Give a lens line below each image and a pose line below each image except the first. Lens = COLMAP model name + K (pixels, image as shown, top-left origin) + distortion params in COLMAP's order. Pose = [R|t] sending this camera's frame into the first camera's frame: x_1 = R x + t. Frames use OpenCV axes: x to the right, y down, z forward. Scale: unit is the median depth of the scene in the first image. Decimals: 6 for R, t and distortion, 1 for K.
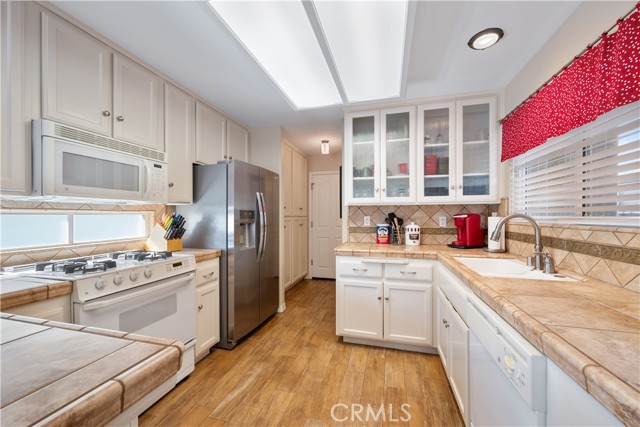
lens RADIAL K [[249.0, 0, 318.2], [0, 249.0, 213.8], [0, 0, 1]] dist [0.002134, -0.000043]
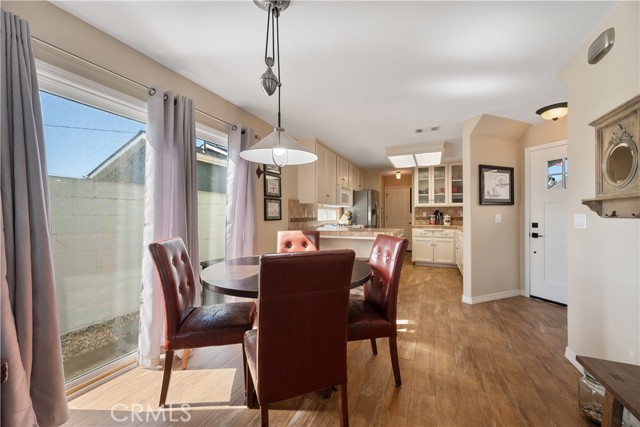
lens RADIAL K [[249.0, 0, 321.0], [0, 249.0, 214.1], [0, 0, 1]] dist [0.002134, -0.000043]
pose [[0.989492, -0.000614, -0.144589, -0.421598], [0.000124, 0.999994, -0.003396, 0.040421], [0.144590, 0.003342, 0.989486, -1.397247]]
